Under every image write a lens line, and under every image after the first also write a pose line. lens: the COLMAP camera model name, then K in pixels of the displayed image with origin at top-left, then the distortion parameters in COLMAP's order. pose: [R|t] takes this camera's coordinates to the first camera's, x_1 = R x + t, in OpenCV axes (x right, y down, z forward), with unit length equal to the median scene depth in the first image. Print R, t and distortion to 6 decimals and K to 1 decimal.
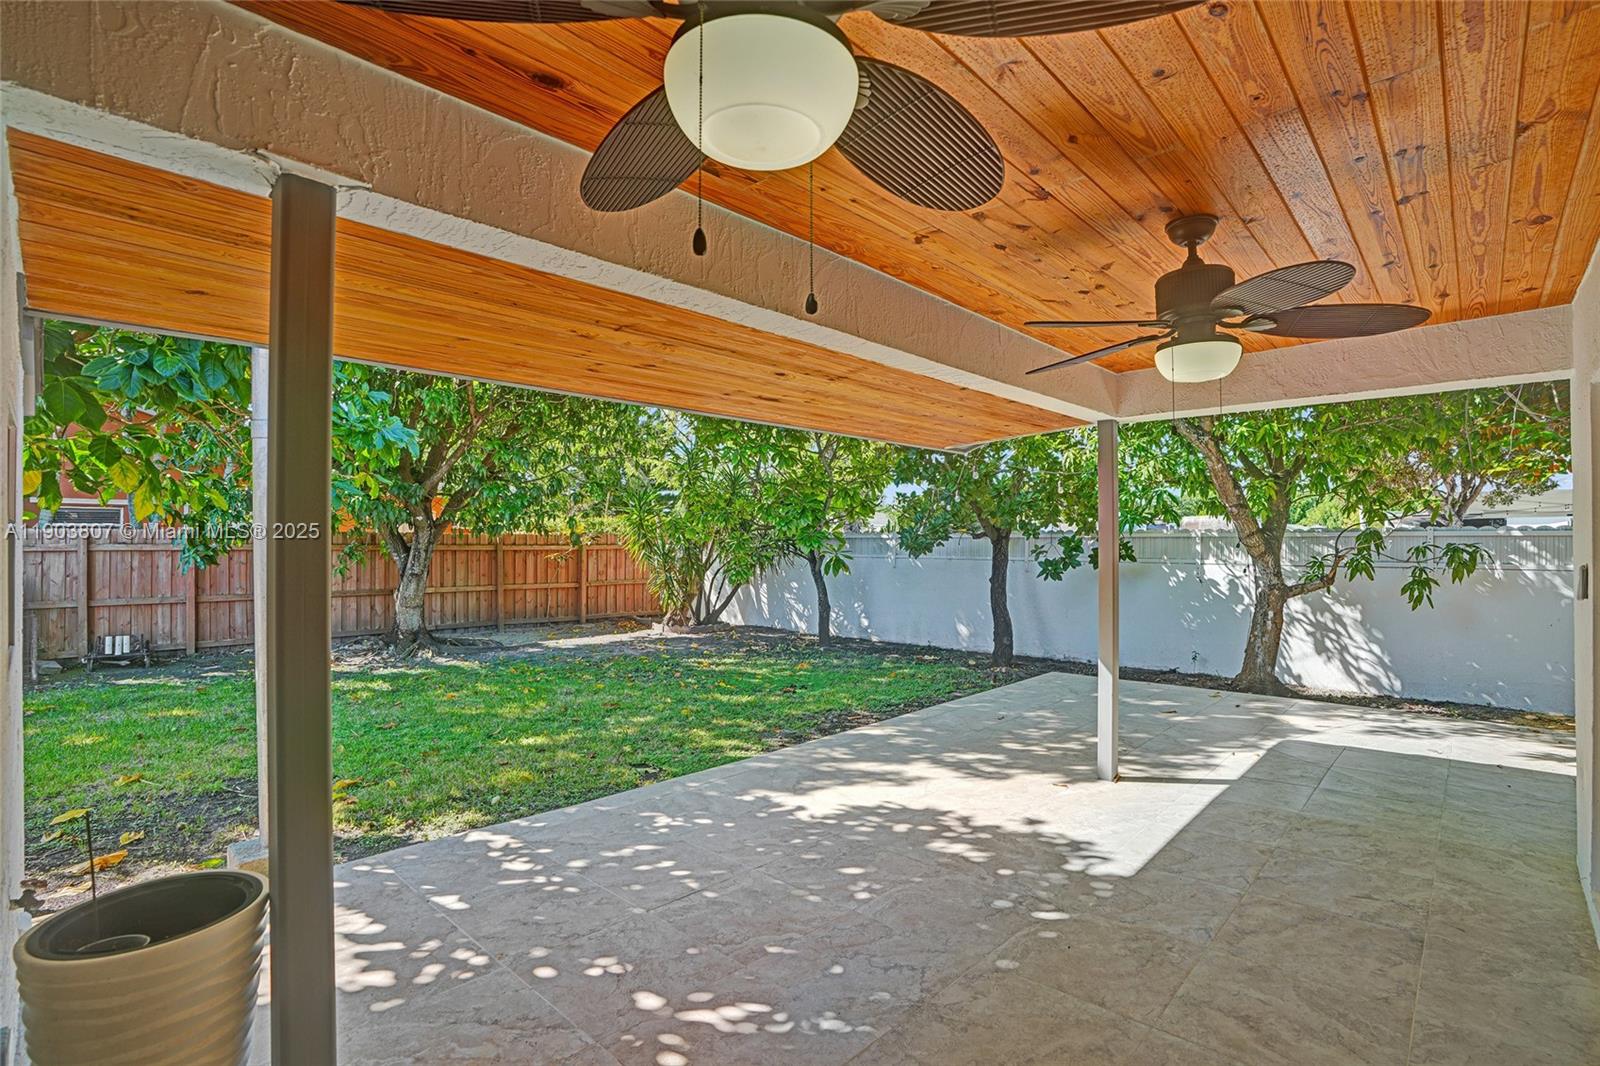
lens RADIAL K [[746.1, 0, 812.3], [0, 746.1, 531.5], [0, 0, 1]] dist [-0.048396, 0.000910]
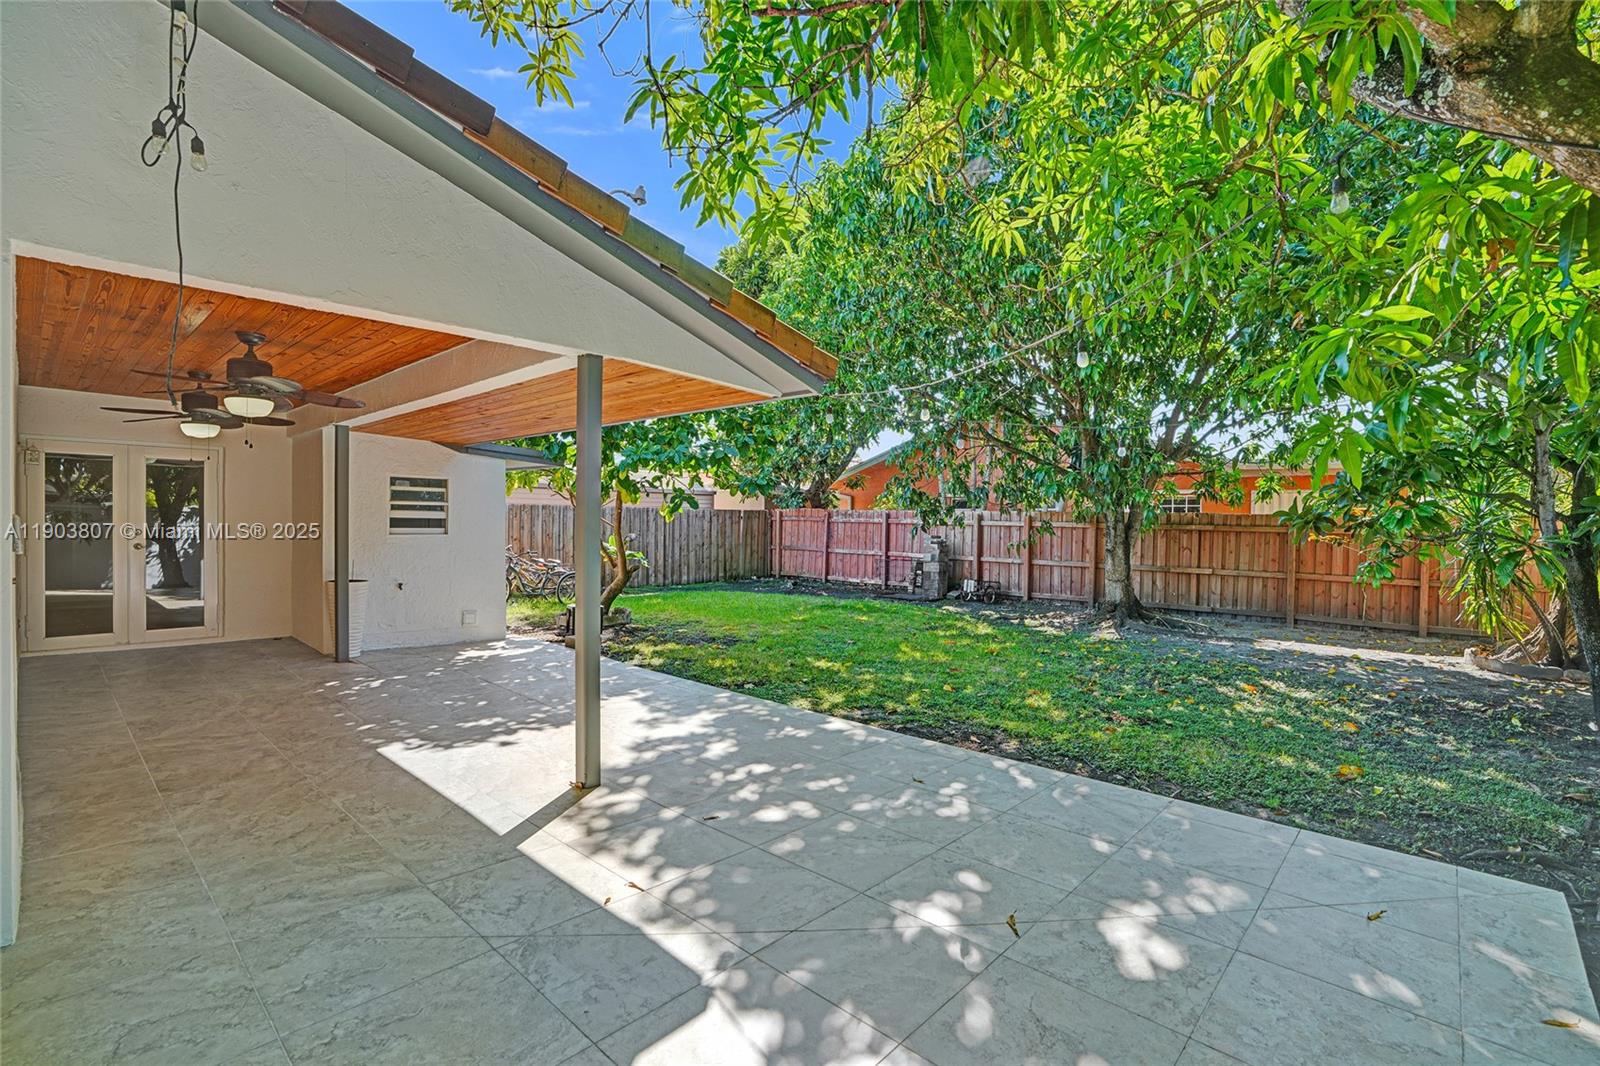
lens RADIAL K [[746.1, 0, 812.3], [0, 746.1, 531.5], [0, 0, 1]] dist [-0.048396, 0.000910]
pose [[0.015644, 0.015001, -0.999765, 1.152775], [-0.000571, 0.999887, 0.014994, 0.030223], [0.999877, 0.000337, 0.015651, 1.148364]]
